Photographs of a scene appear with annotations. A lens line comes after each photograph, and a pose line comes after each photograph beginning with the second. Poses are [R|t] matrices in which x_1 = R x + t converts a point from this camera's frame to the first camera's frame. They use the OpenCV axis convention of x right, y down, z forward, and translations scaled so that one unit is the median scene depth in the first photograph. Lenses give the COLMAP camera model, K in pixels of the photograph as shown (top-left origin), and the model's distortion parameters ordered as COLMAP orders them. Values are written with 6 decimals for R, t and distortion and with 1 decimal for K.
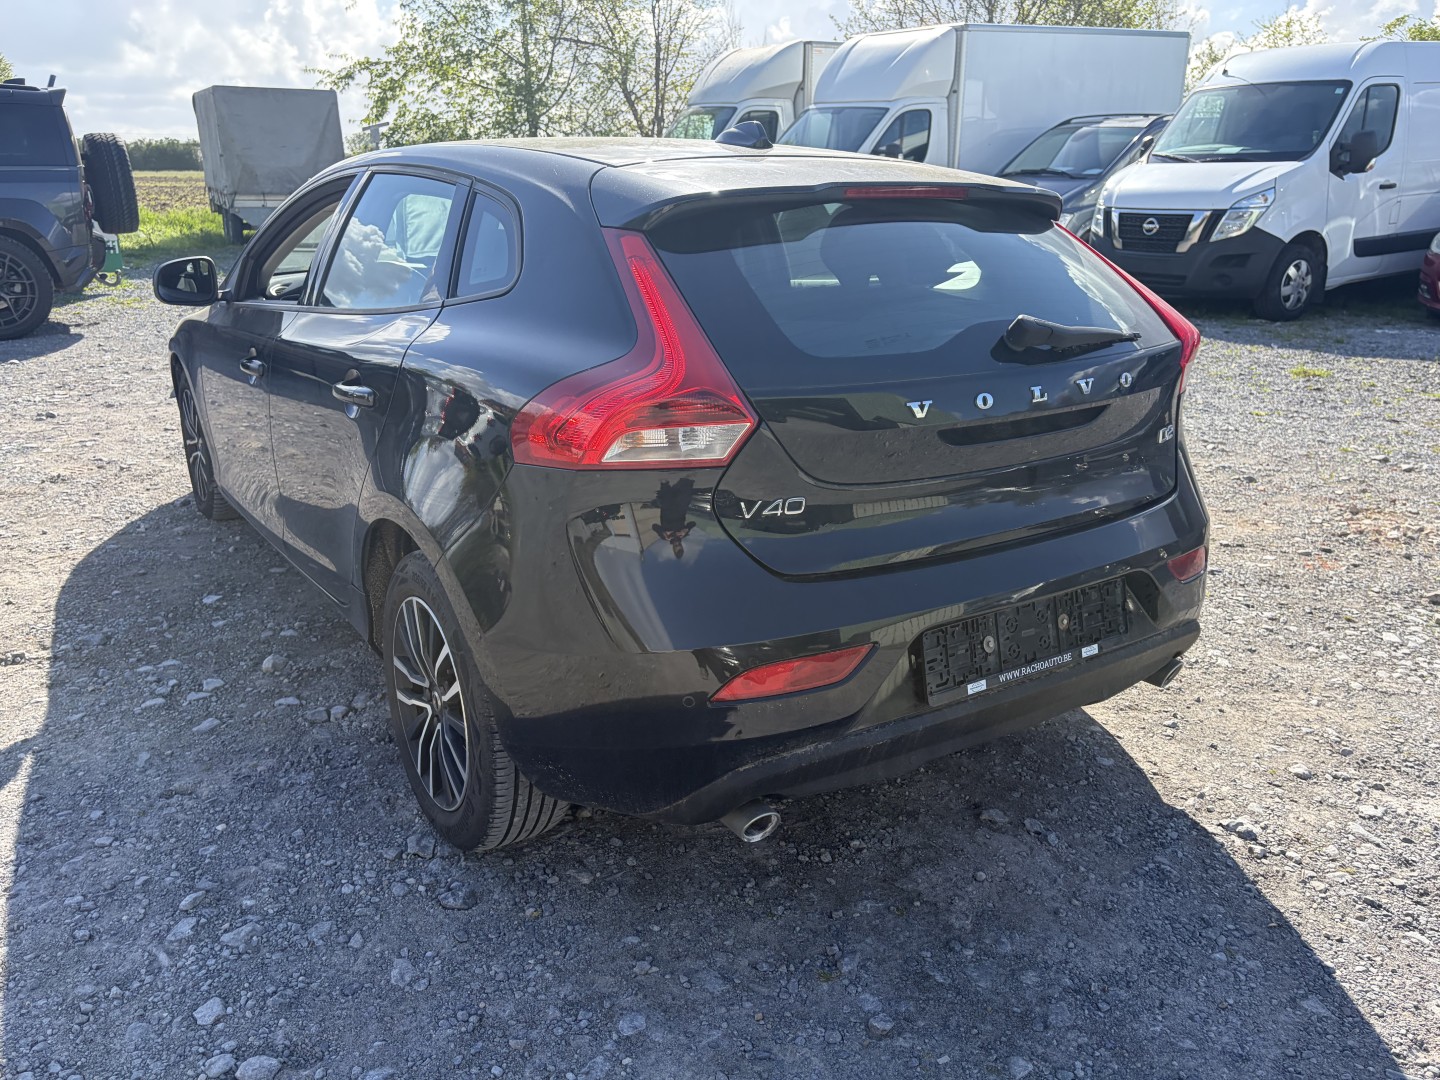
lens RADIAL K [[1100.1, 0, 709.1], [0, 1100.1, 546.1], [0, 0, 1]] dist [0.051807, -0.054897]
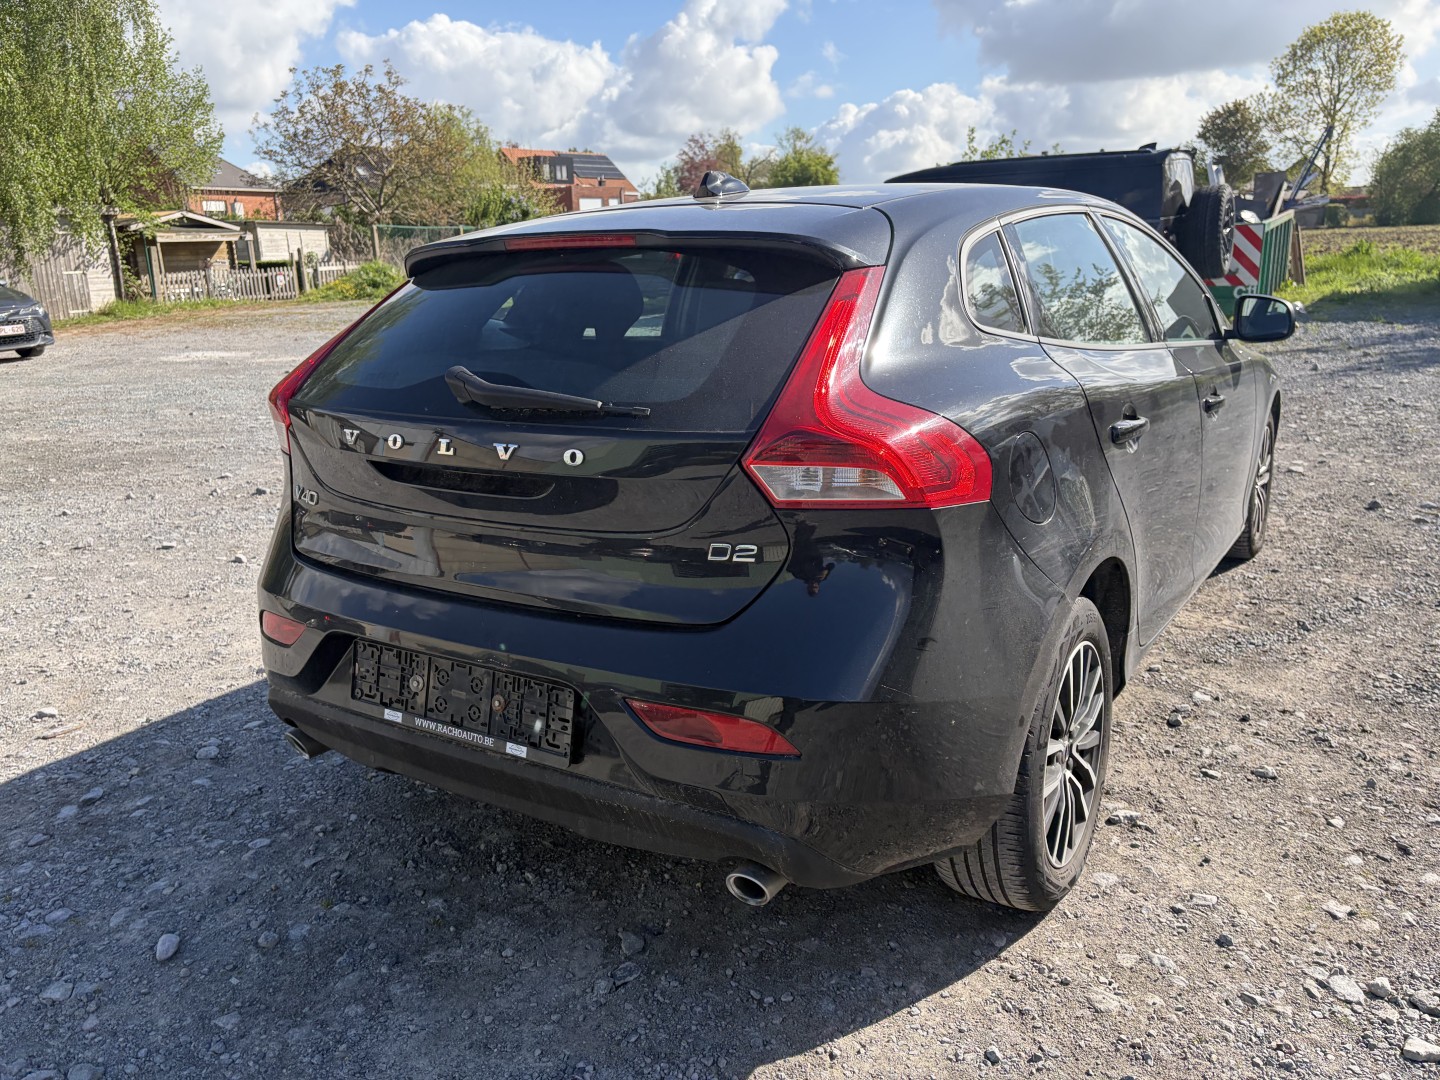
lens RADIAL K [[1100.1, 0, 703.1], [0, 1100.1, 533.4], [0, 0, 1]] dist [0.051807, -0.054897]
pose [[0.409754, 0.211545, -0.887328, 0.963417], [-0.251906, 0.961153, 0.112820, -0.175313], [0.876724, 0.177294, 0.447126, 0.588164]]
